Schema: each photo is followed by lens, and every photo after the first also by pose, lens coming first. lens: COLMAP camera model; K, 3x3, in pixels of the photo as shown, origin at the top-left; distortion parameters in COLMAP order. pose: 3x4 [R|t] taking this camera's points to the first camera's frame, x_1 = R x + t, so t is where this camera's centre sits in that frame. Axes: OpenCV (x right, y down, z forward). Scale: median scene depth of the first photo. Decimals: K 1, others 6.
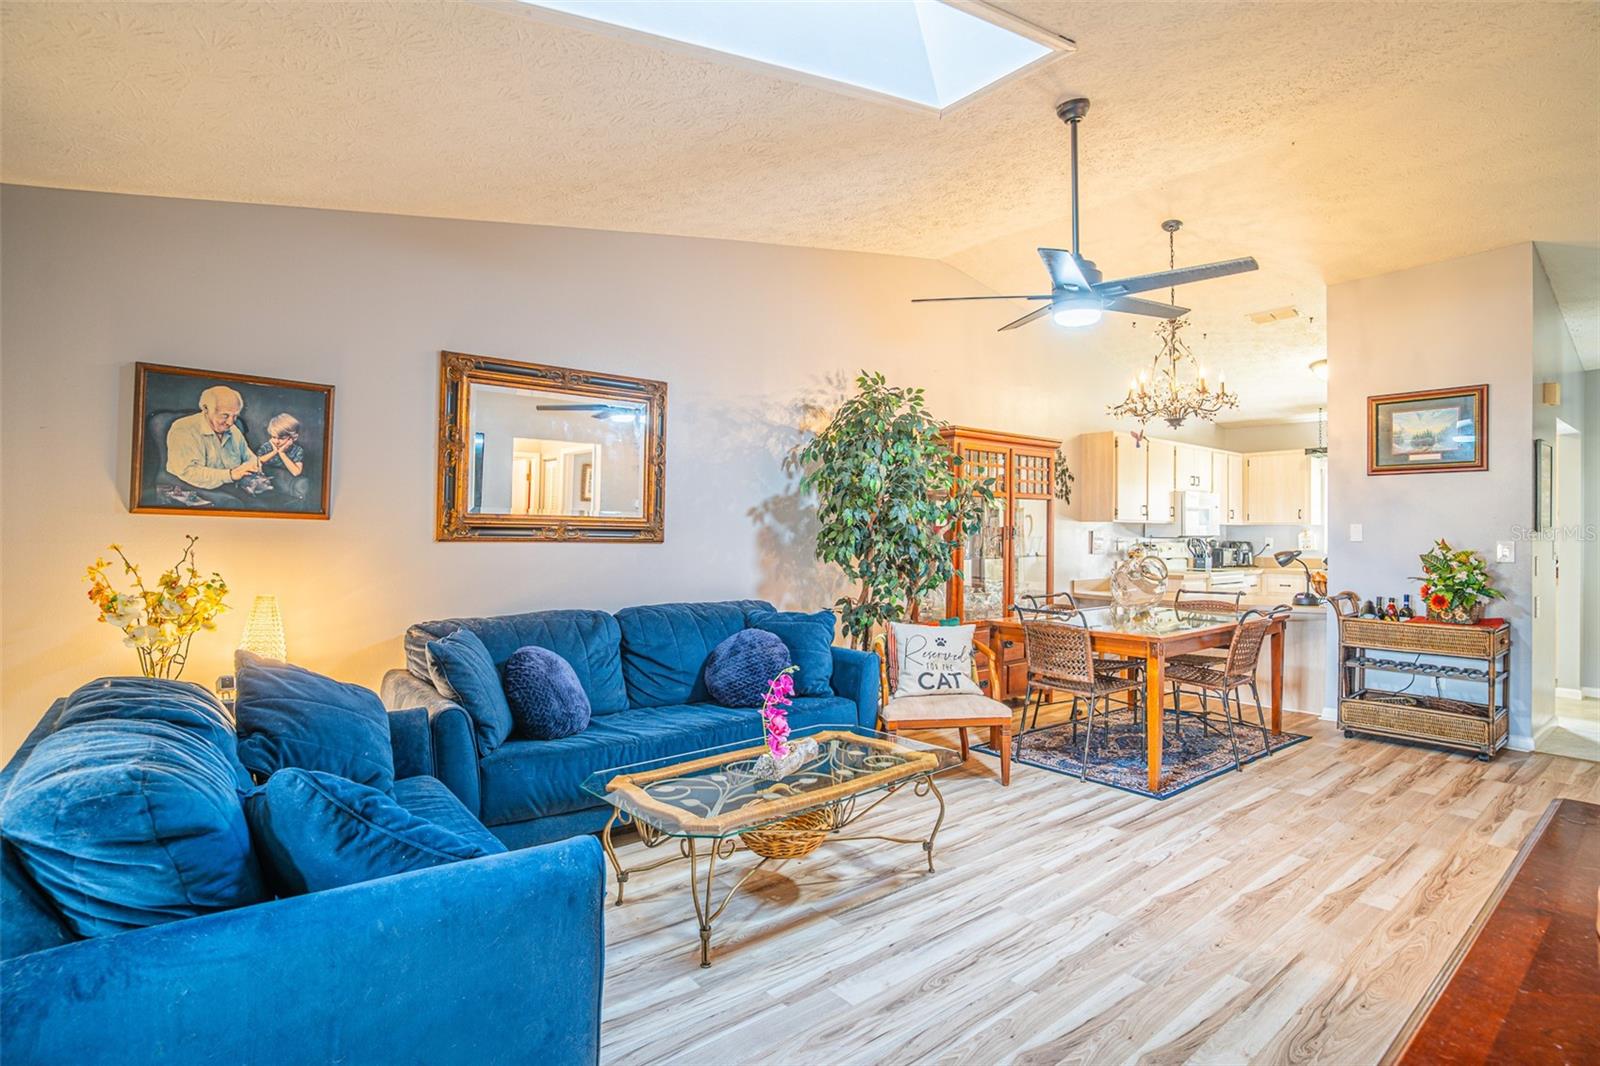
lens RADIAL K [[783.4, 0, 794.4], [0, 783.4, 526.1], [0, 0, 1]] dist [-0.054392, 0.000083]
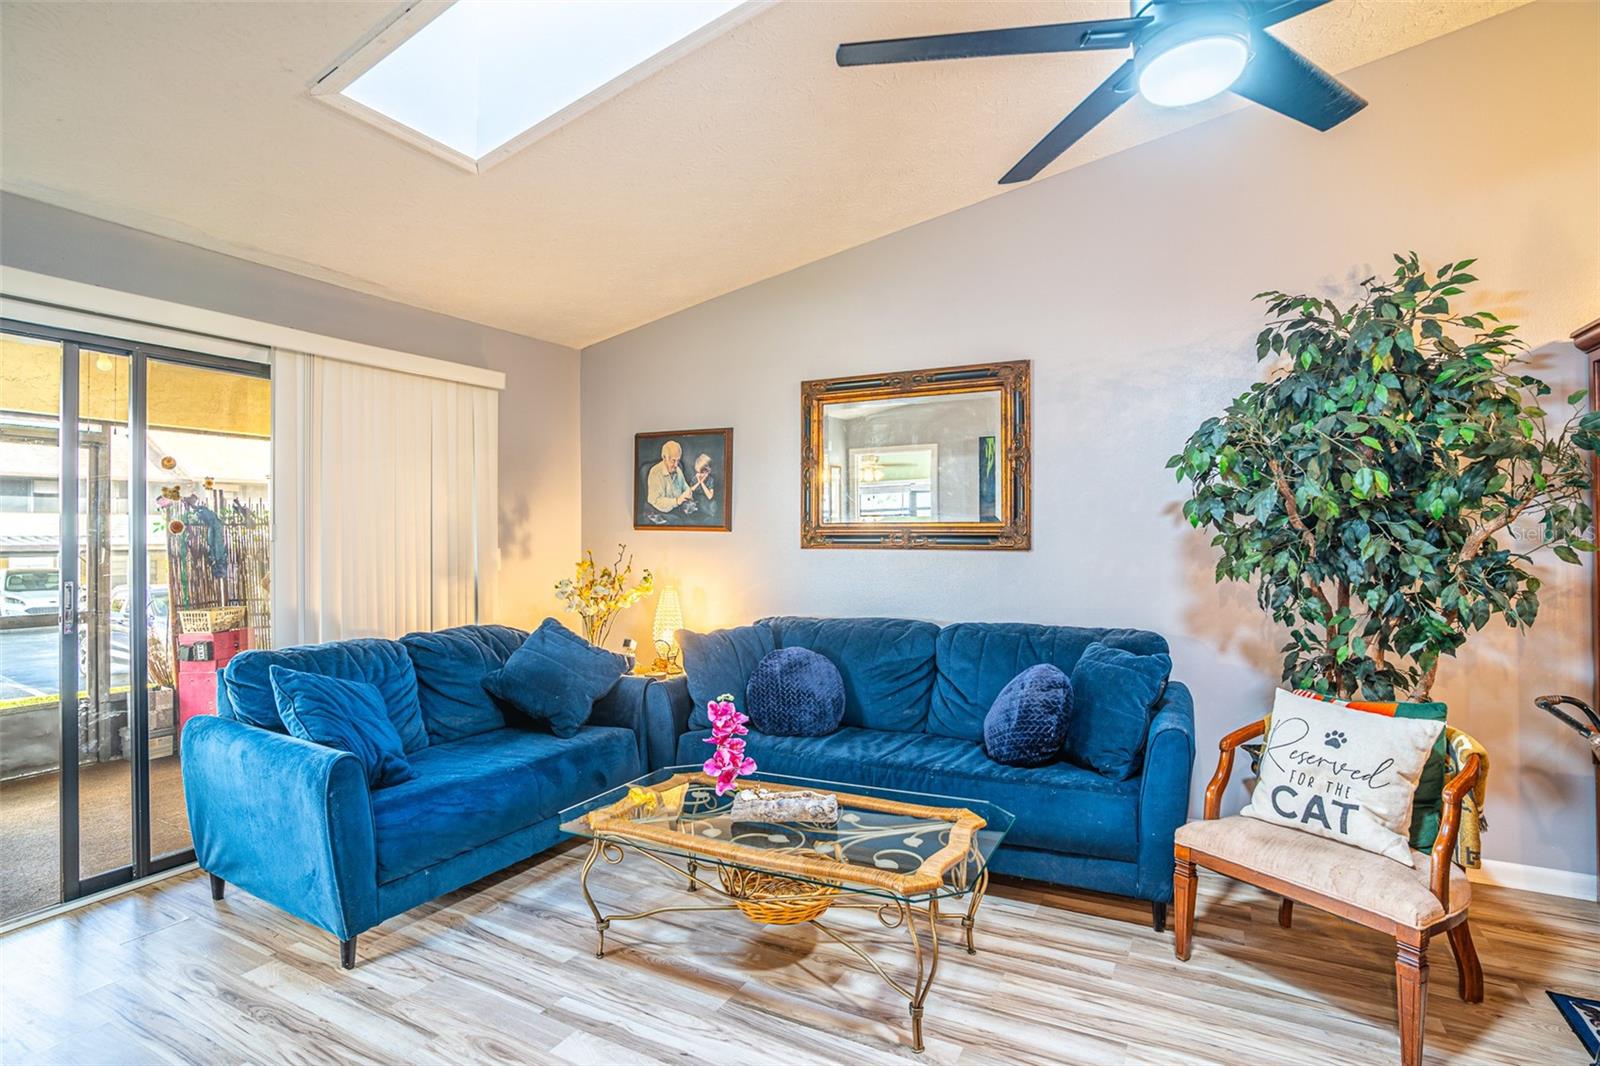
lens RADIAL K [[783.4, 0, 796.7], [0, 783.4, 536.7], [0, 0, 1]] dist [-0.054392, 0.000083]
pose [[0.398835, -0.011687, -0.916948, 0.670195], [0.012317, 0.999897, -0.007387, 0.011893], [0.916940, -0.008348, 0.398938, 0.590533]]
